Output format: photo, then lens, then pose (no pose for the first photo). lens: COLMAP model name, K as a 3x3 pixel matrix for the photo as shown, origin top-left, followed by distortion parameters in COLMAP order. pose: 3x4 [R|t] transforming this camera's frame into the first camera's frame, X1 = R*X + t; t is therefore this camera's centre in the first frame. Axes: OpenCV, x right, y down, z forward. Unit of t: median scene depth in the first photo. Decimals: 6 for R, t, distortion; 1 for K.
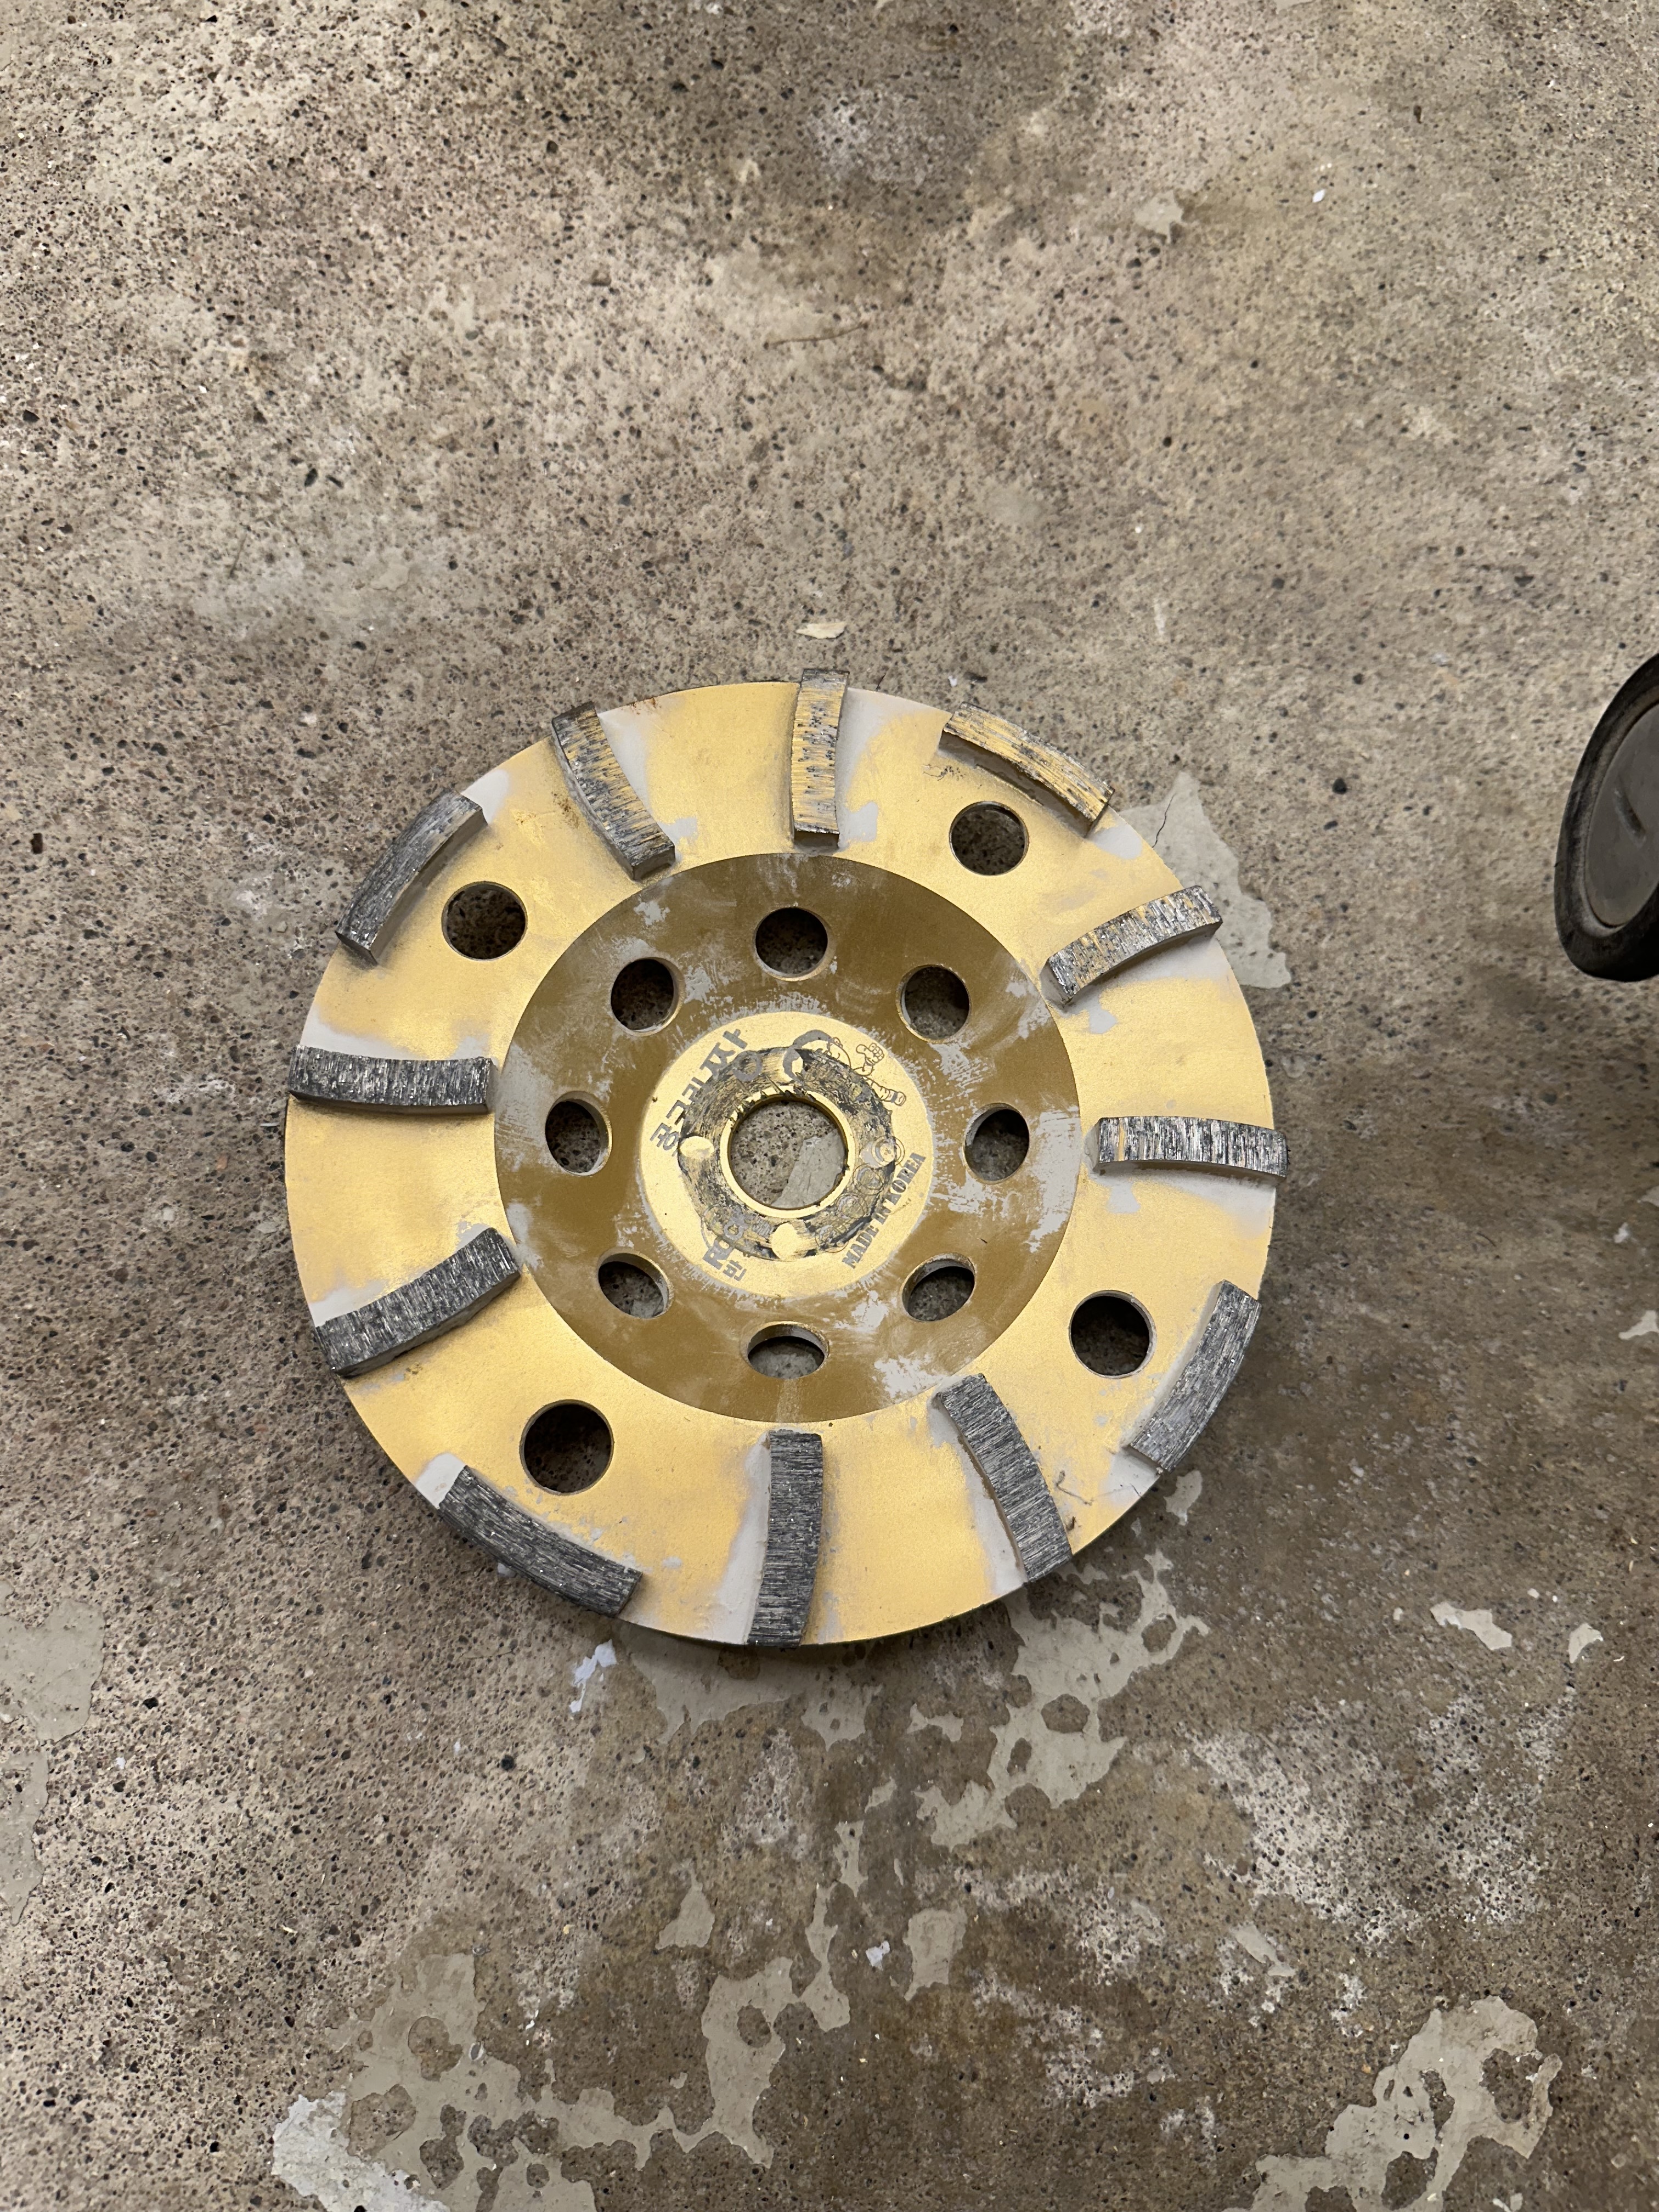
lens RADIAL K [[1585.4, 0, 835.9], [0, 1585.4, 1100.3], [0, 0, 1]] dist [-0.041367, 0.015489]
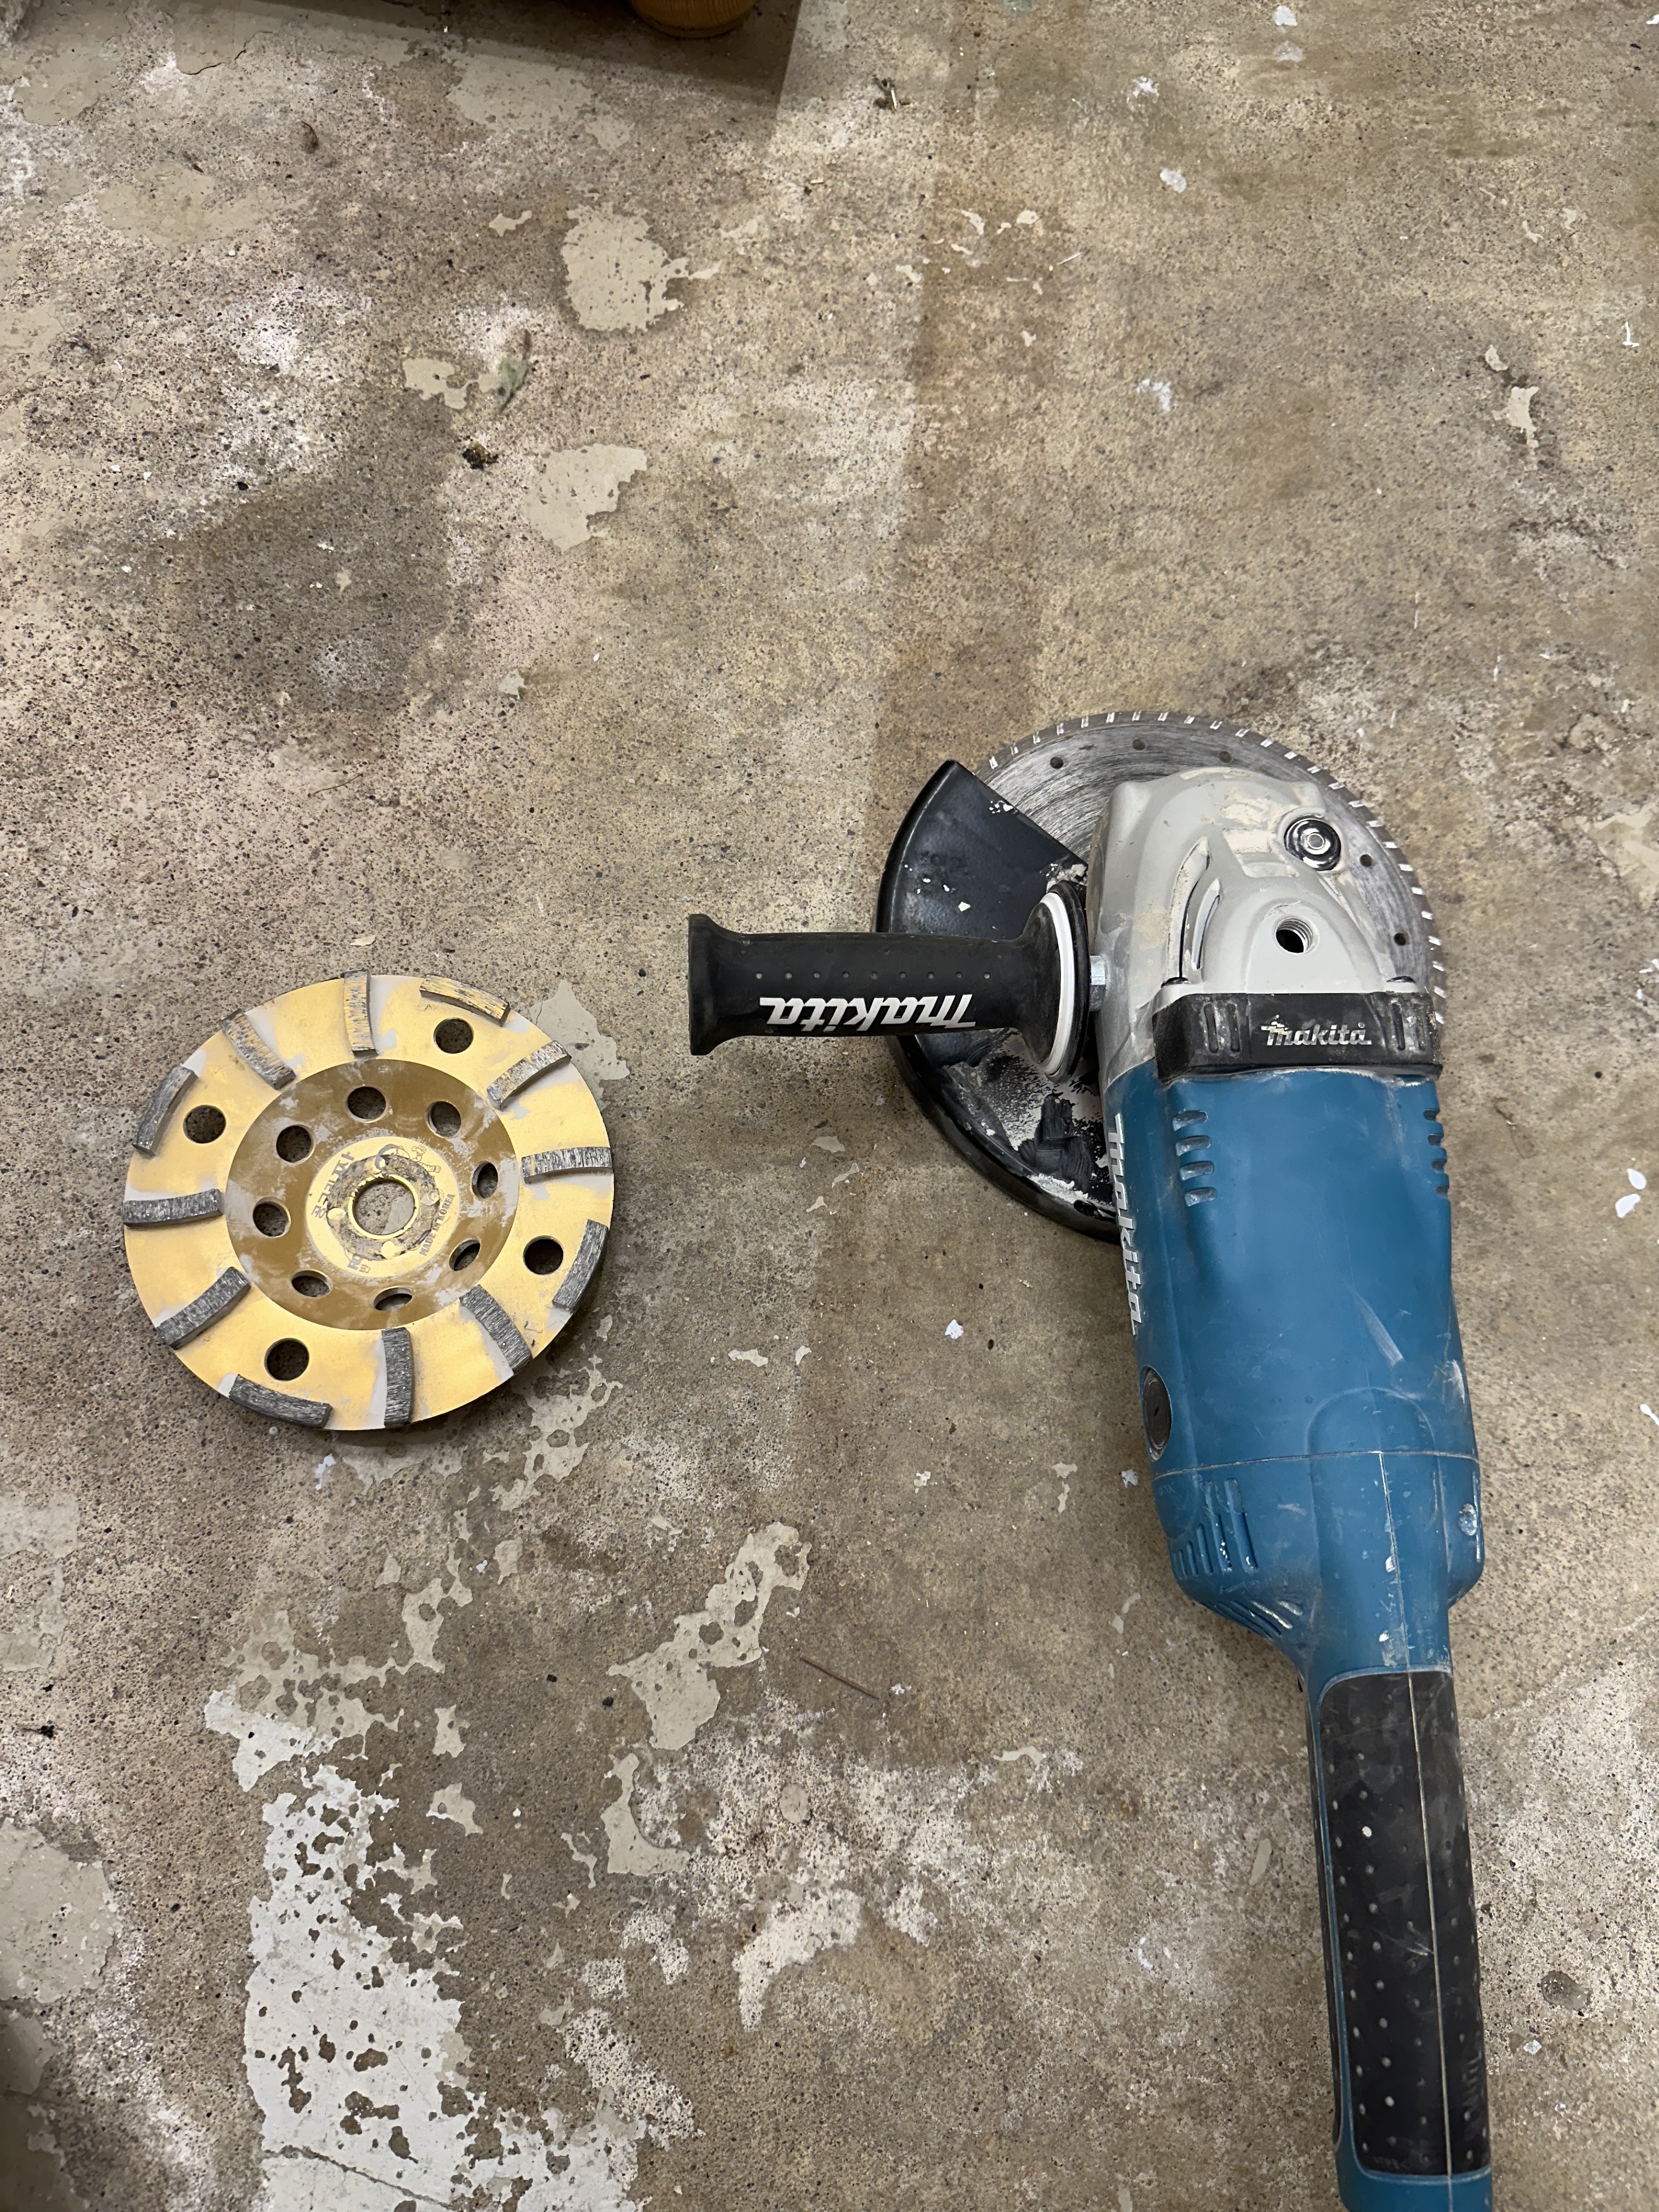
lens RADIAL K [[1550.3, 0, 811.7], [0, 1550.3, 1101.7], [0, 0, 1]] dist [0.146704, -0.359664]
pose [[0.974830, -0.196376, 0.105561, 0.315108], [0.203056, 0.977526, -0.056674, 0.125510], [-0.092059, 0.076682, 0.992797, -1.042922]]
